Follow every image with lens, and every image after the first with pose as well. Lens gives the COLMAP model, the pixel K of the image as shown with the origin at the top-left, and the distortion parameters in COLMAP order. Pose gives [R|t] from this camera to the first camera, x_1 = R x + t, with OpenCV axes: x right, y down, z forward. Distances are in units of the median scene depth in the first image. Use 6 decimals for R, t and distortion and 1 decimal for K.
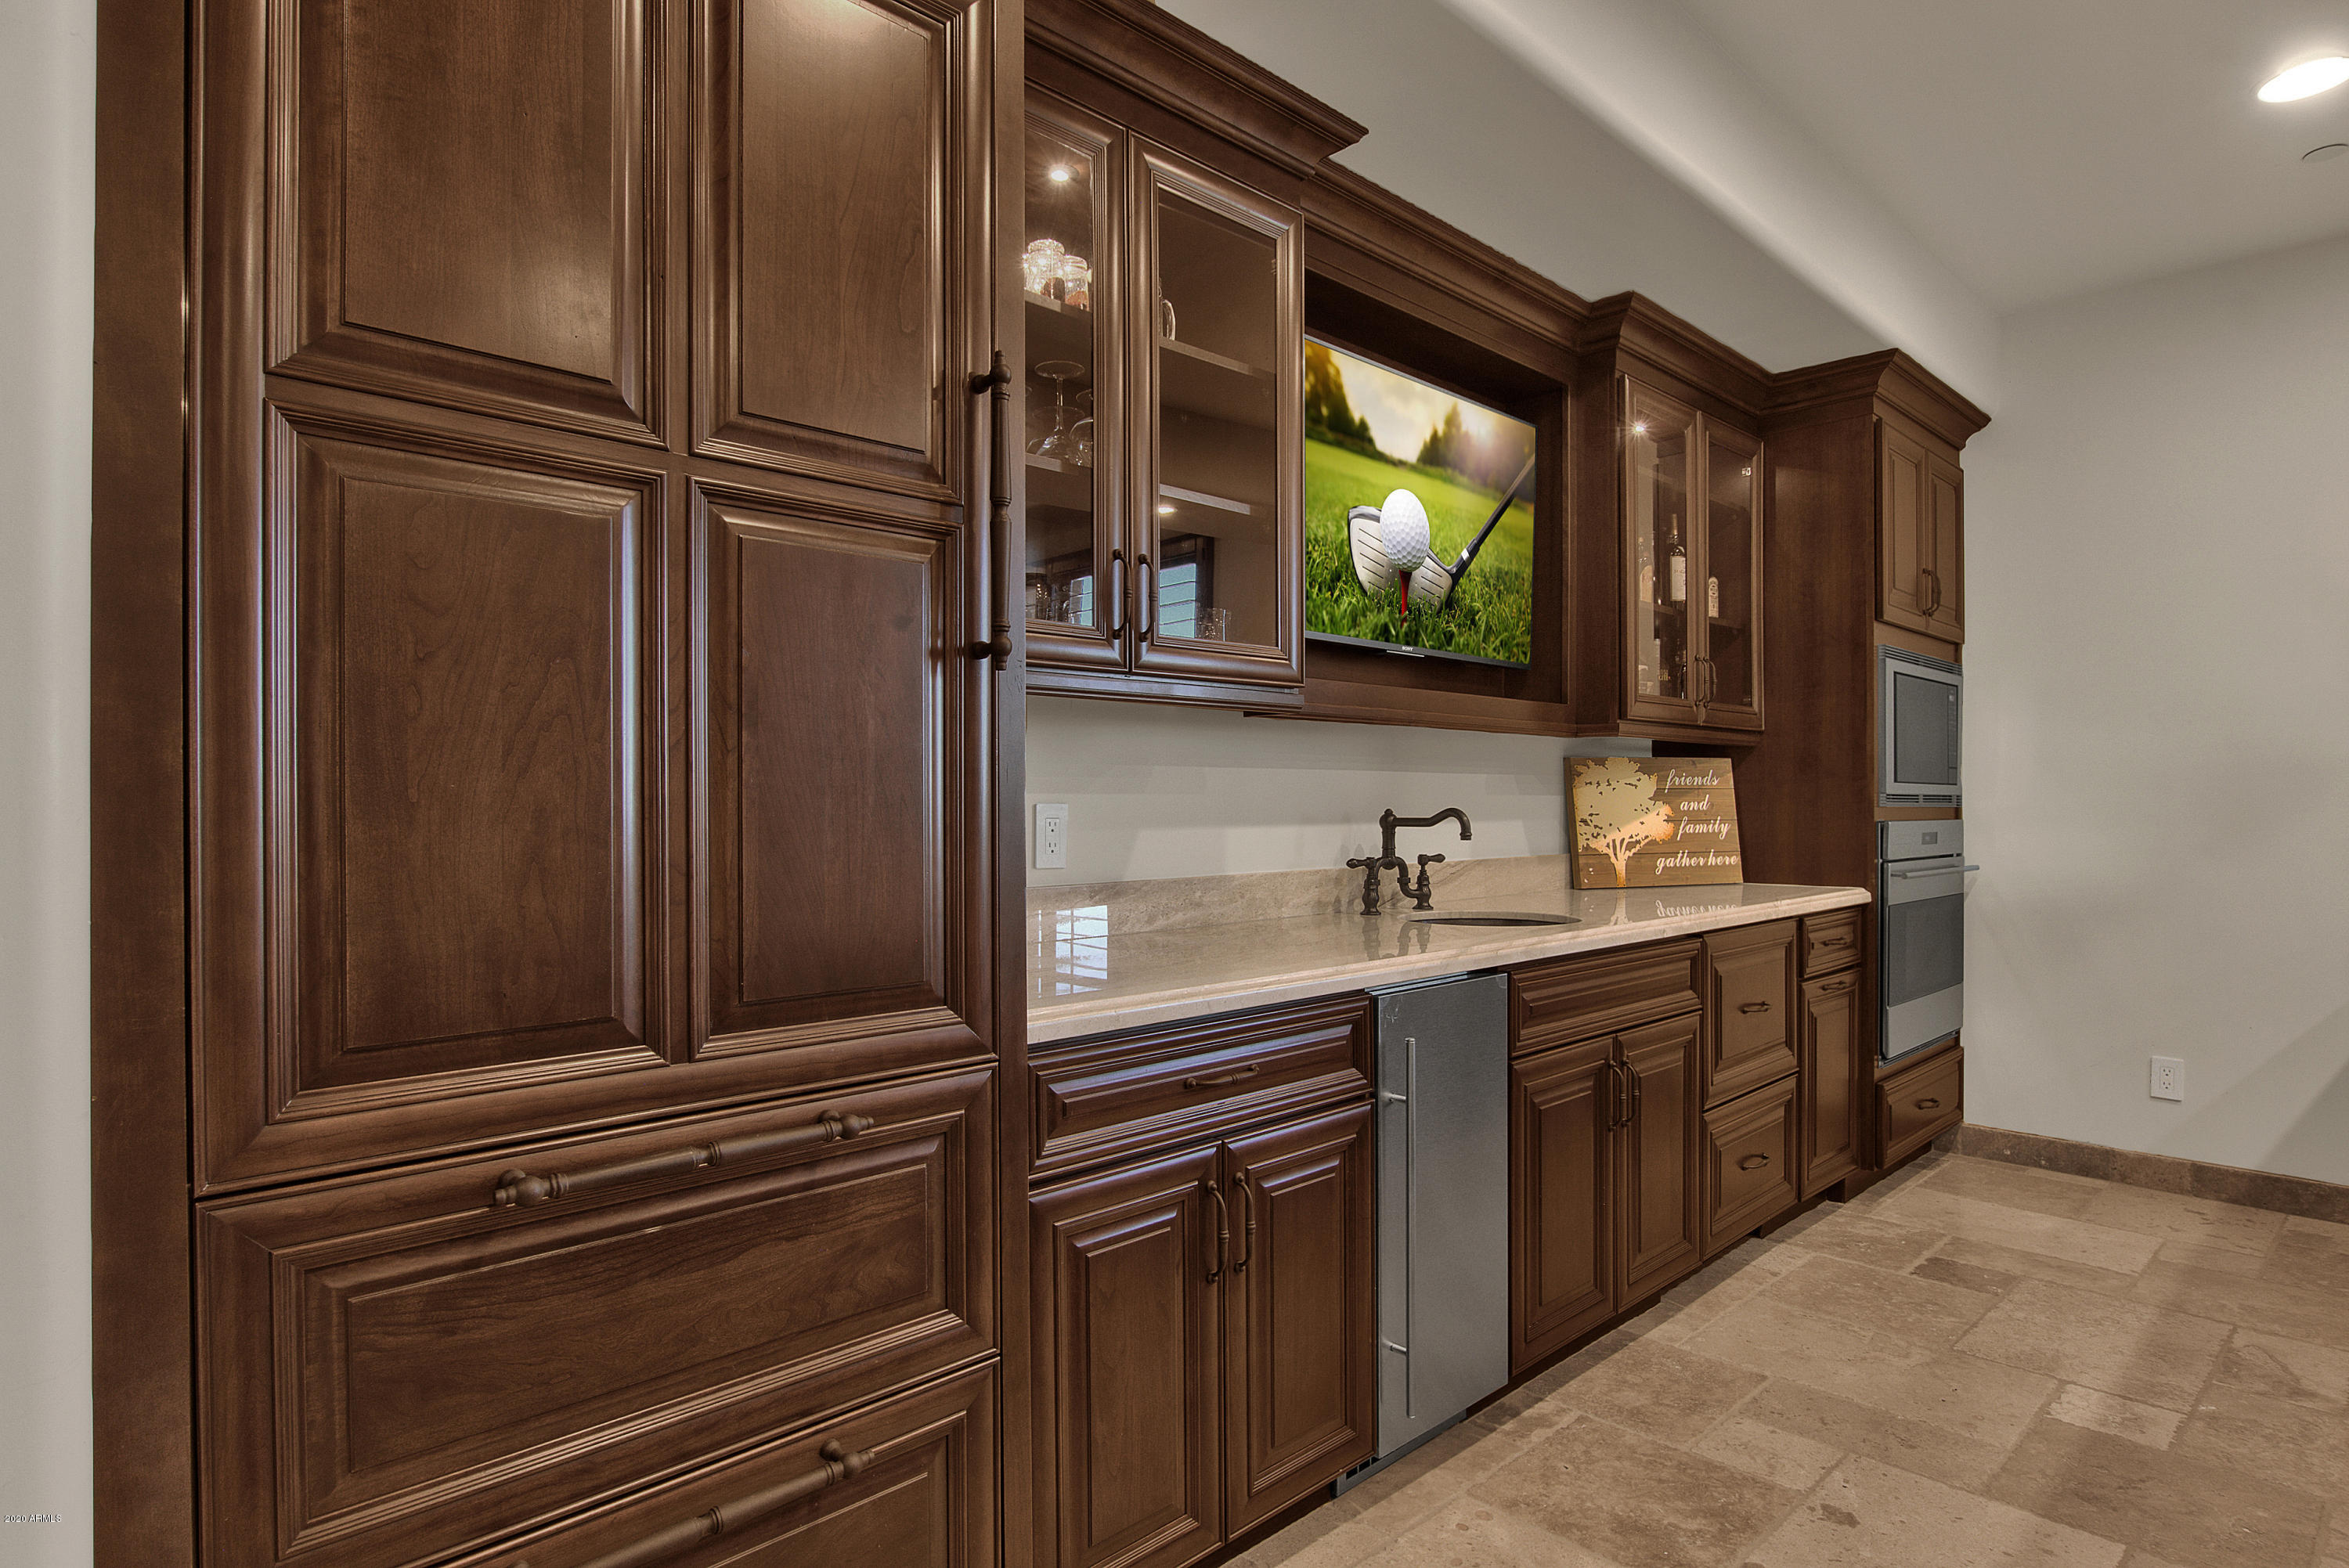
lens RADIAL K [[1298.3, 0, 1168.9], [0, 1298.3, 791.4], [0, 0, 1]] dist [-0.031235, -0.001812]
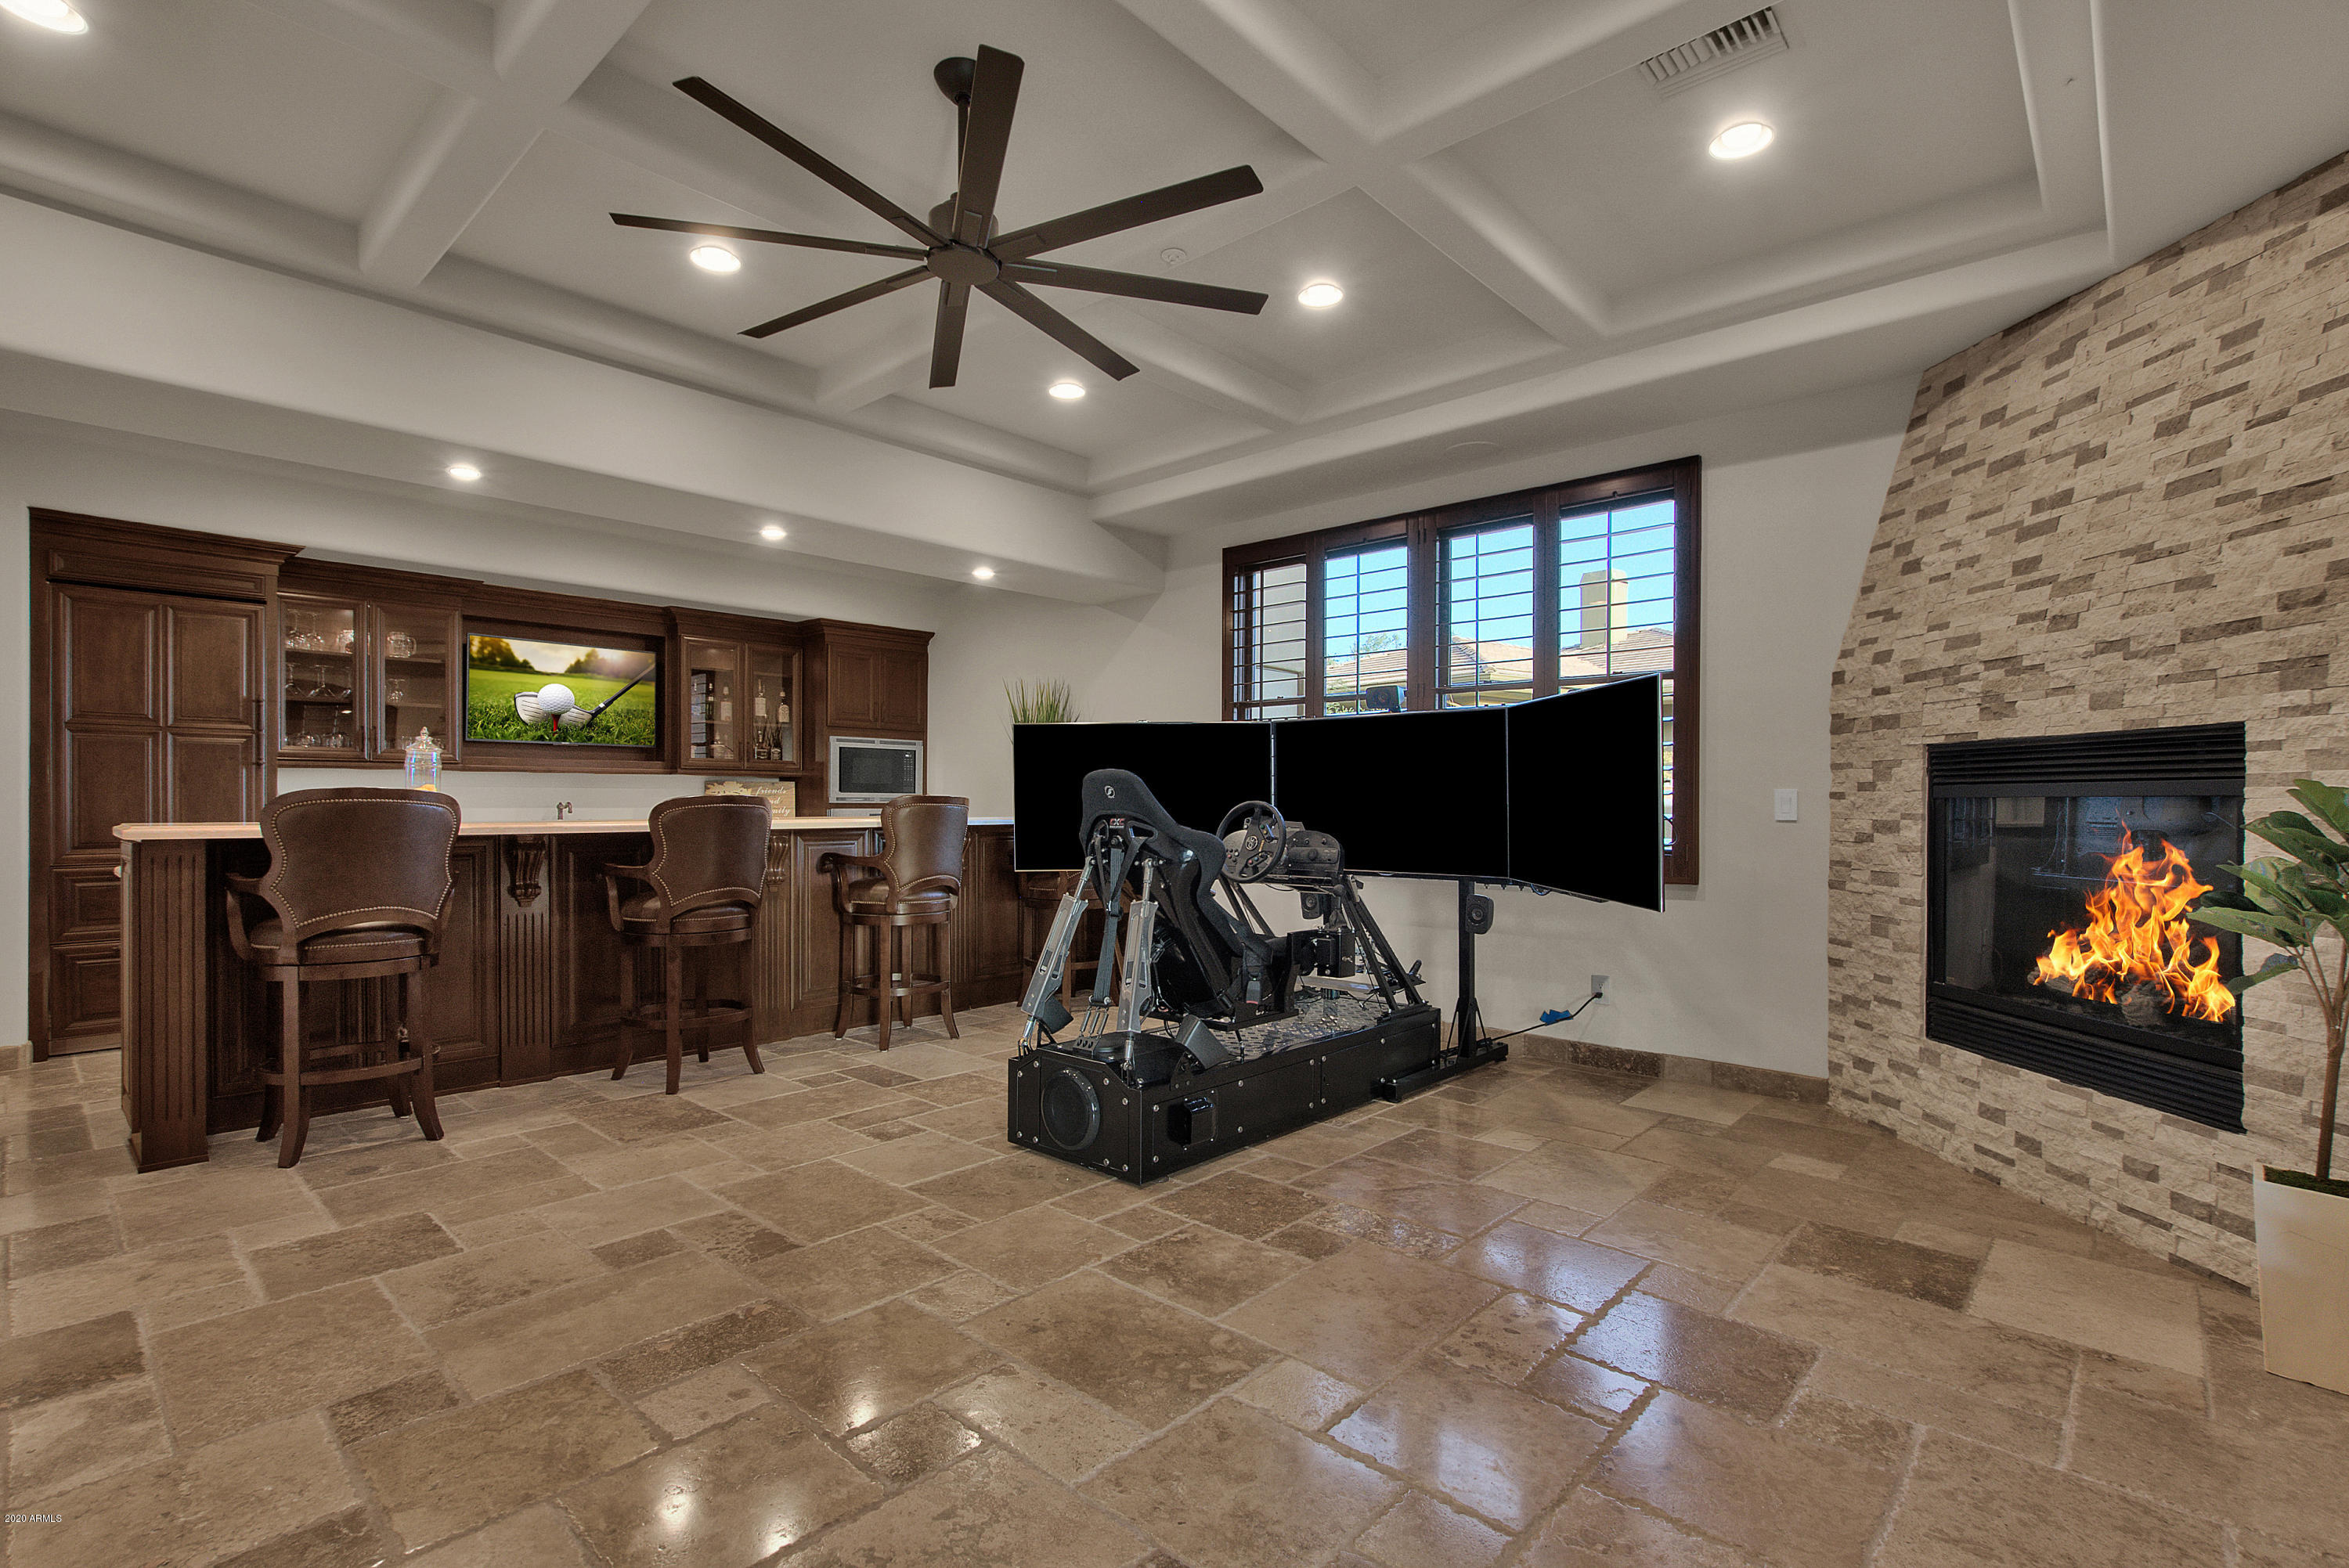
lens RADIAL K [[1083.2, 0, 1172.2], [0, 1083.2, 796.8], [0, 0, 1]] dist [-0.016508, 0.000286]
pose [[0.992460, 0.006581, 0.122394, 1.246211], [-0.007552, 0.999944, 0.007473, -0.024646], [-0.122338, -0.008341, 0.992454, -1.472709]]
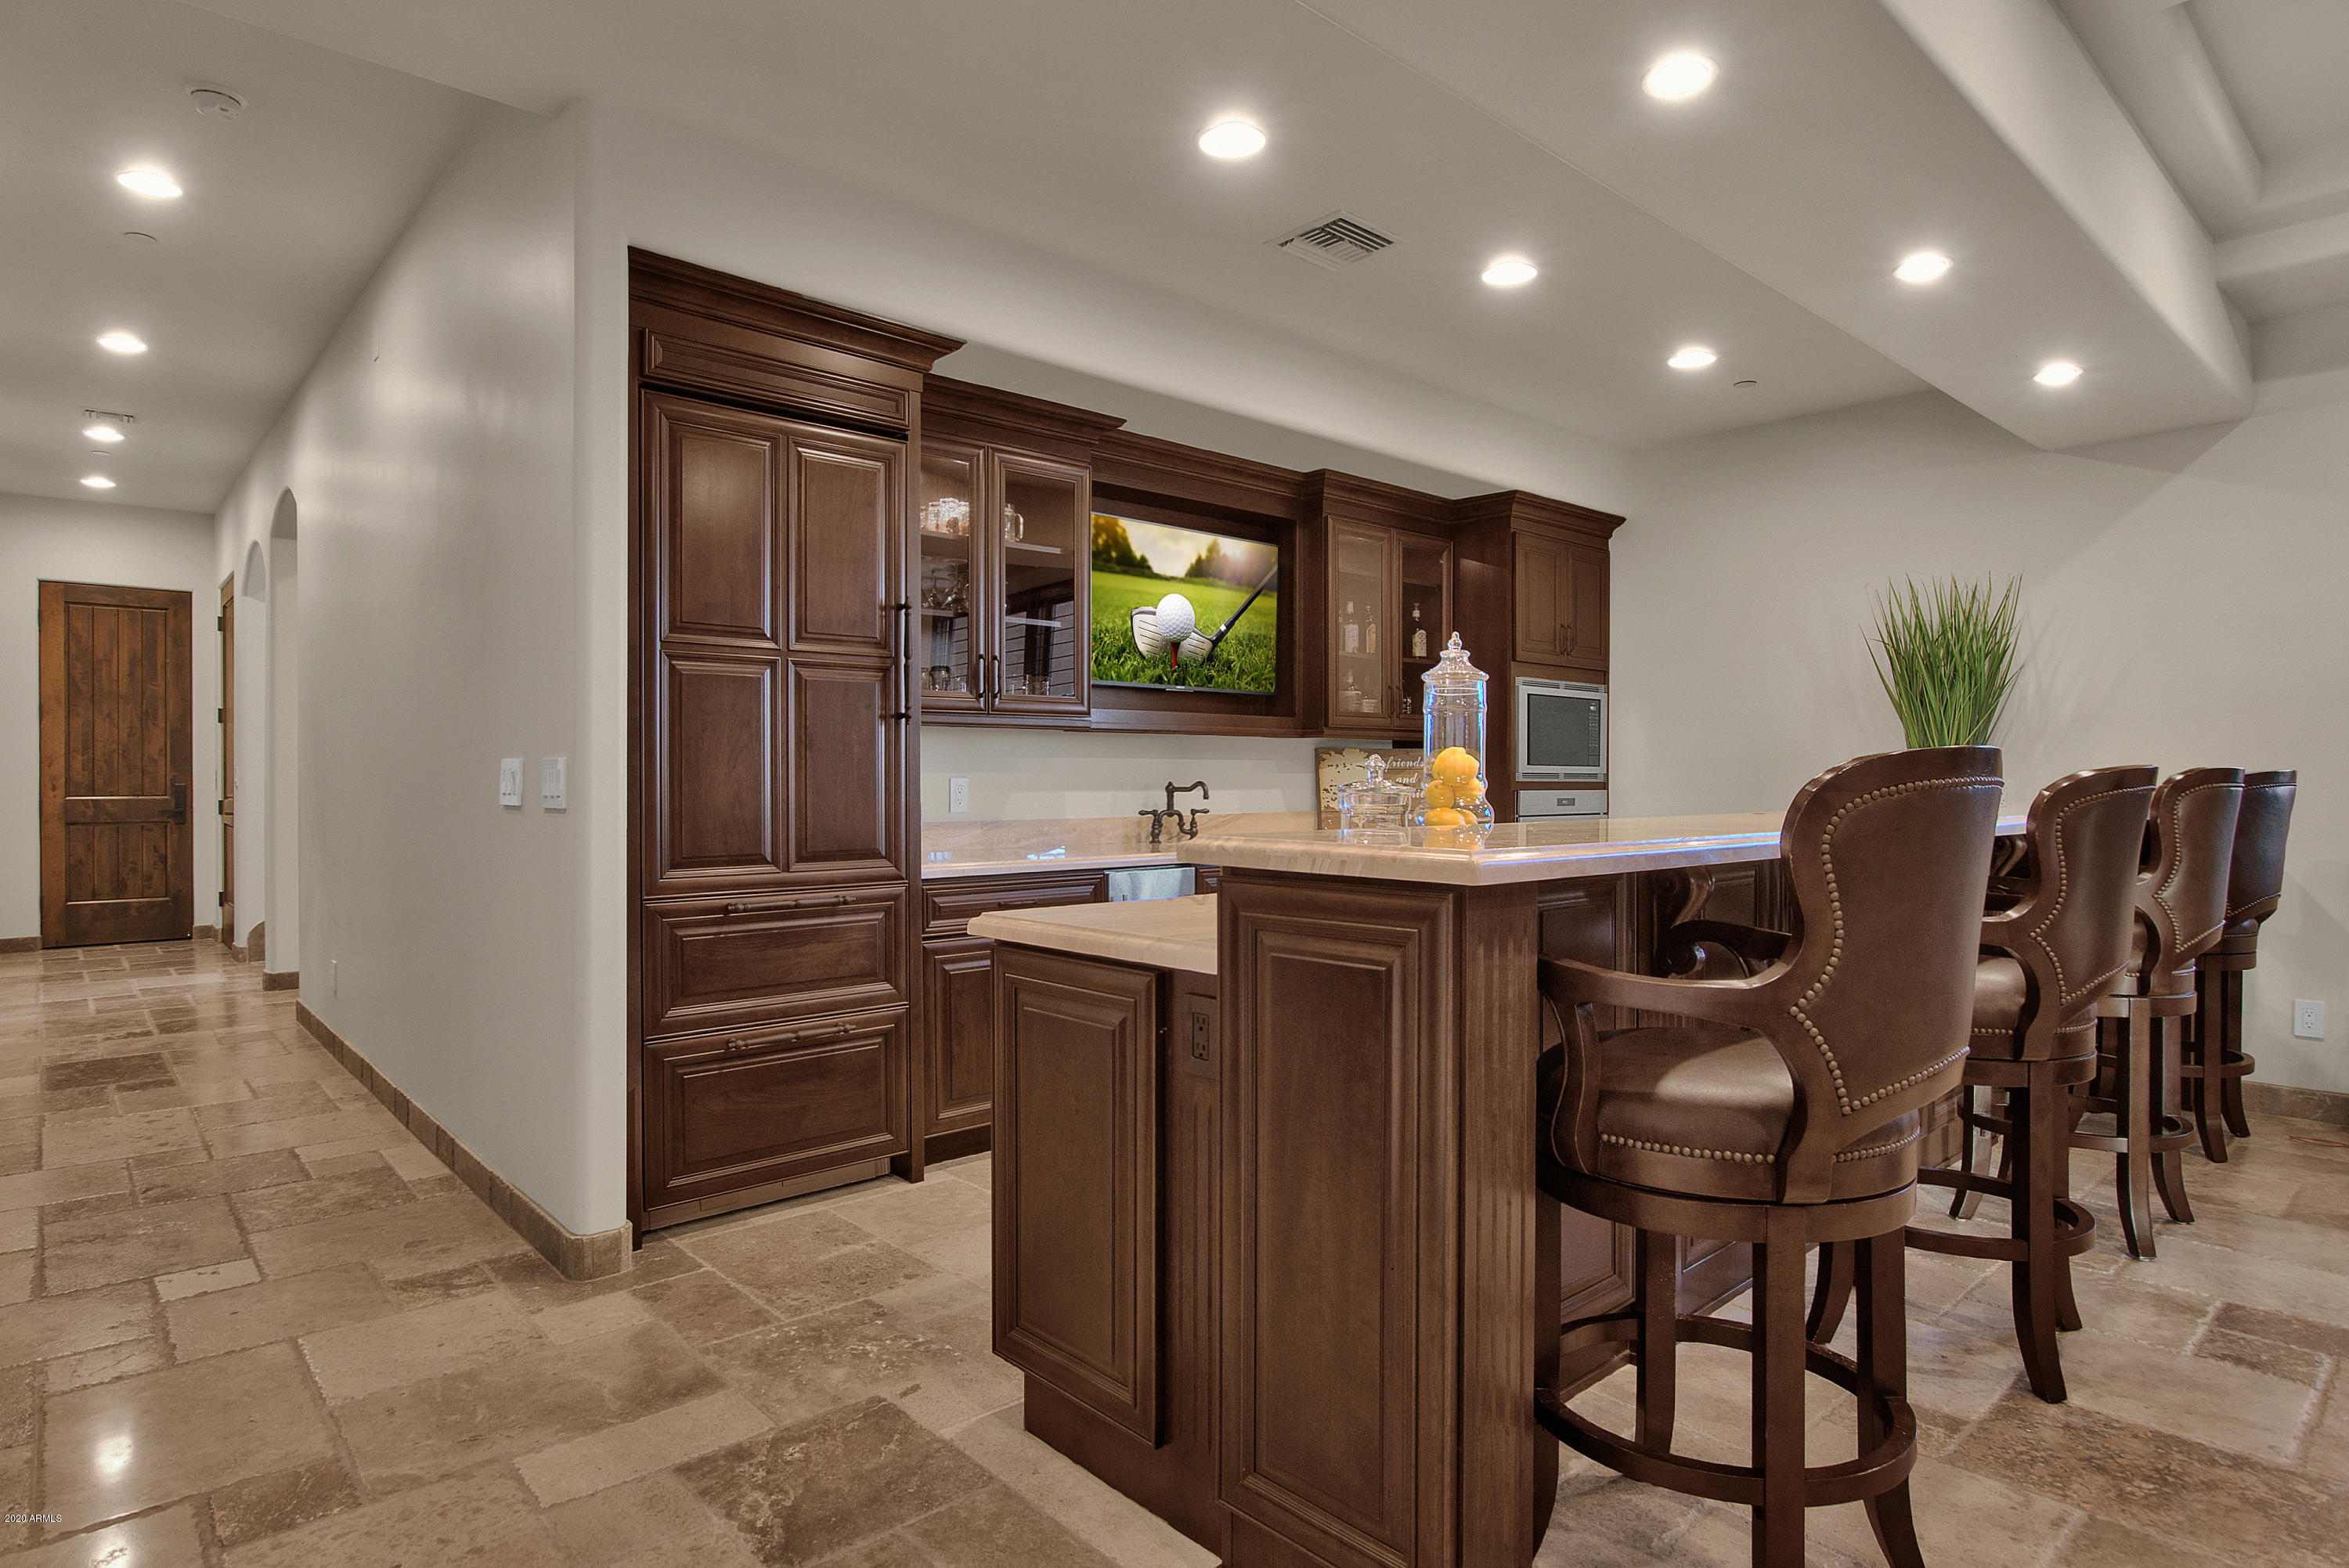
lens RADIAL K [[1298.3, 0, 1184.7], [0, 1298.3, 785.1], [0, 0, 1]] dist [-0.031235, -0.001812]
pose [[0.999978, 0.004021, 0.005361, 0.193825], [-0.004111, 0.999850, 0.016852, -0.010888], [-0.005293, -0.016874, 0.999844, -0.744619]]
